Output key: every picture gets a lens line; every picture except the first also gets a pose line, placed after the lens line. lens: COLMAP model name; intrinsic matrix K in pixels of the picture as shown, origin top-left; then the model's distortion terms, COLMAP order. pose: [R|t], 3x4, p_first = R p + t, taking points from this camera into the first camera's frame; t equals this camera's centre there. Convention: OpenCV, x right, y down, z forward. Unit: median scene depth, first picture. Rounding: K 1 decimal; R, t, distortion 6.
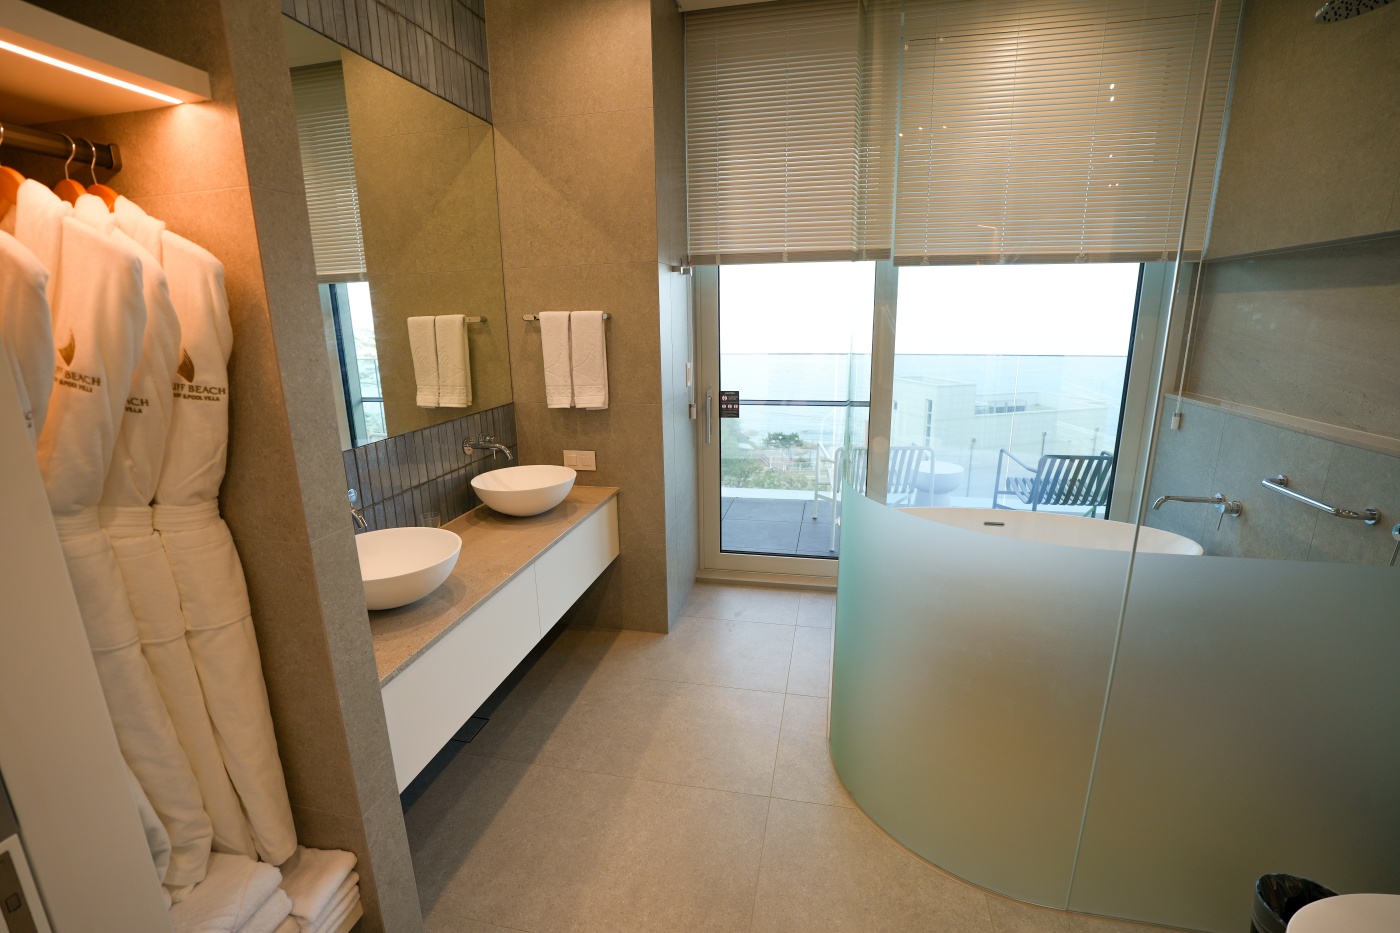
lens RADIAL K [[638.9, 0, 699.3], [0, 638.9, 471.9], [0, 0, 1]] dist [-0.061423, 0.019132]
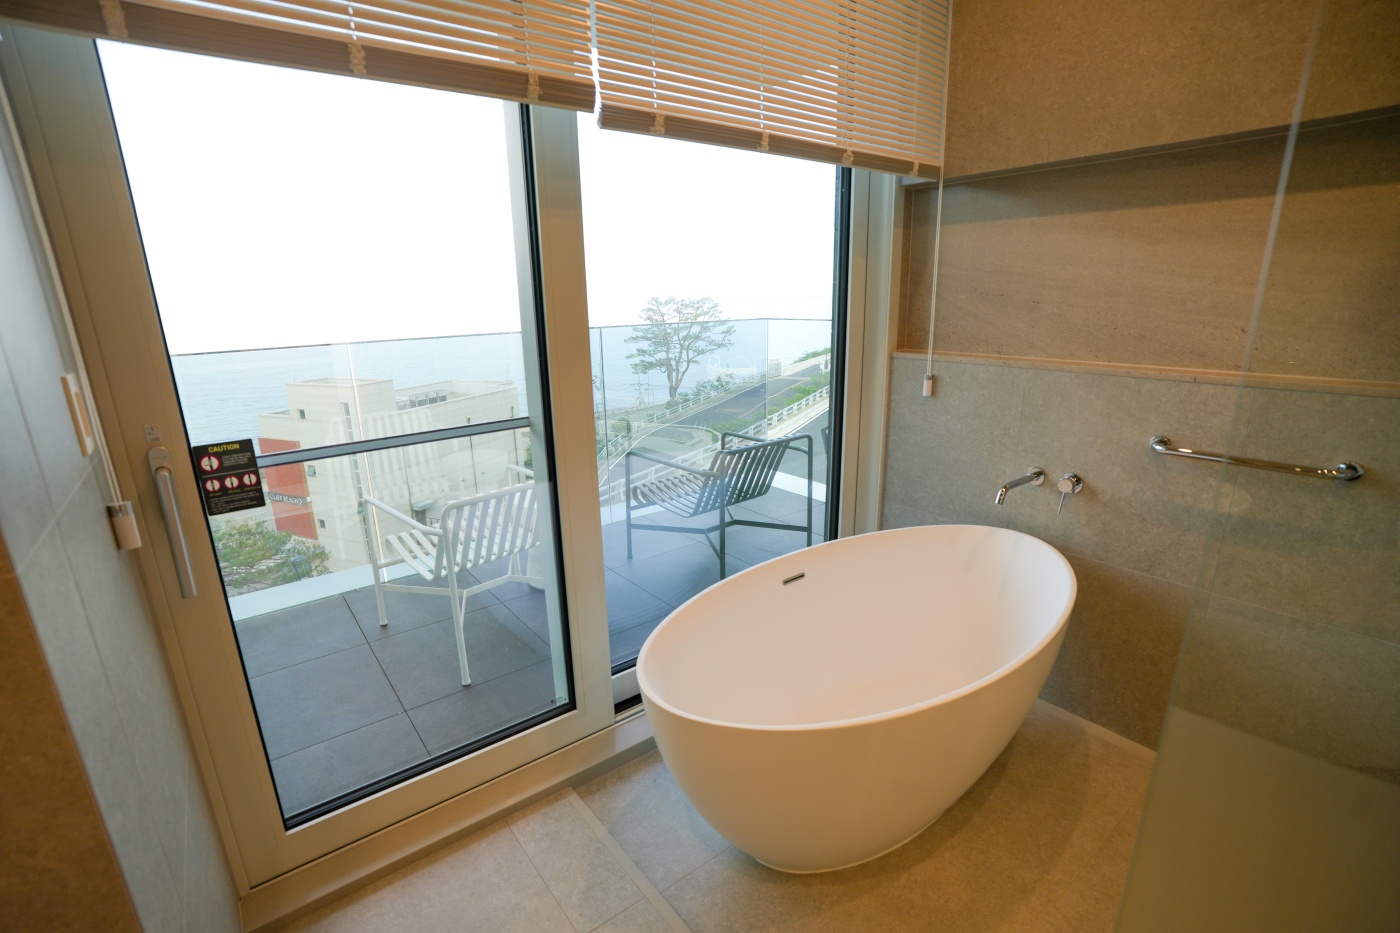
lens RADIAL K [[638.9, 0, 687.3], [0, 638.9, 478.8], [0, 0, 1]] dist [-0.061423, 0.019132]
pose [[0.650446, -0.208906, 0.730260, -0.048971], [0.194610, 0.975177, 0.105629, -0.101655], [-0.734199, 0.073410, 0.674954, 0.624196]]
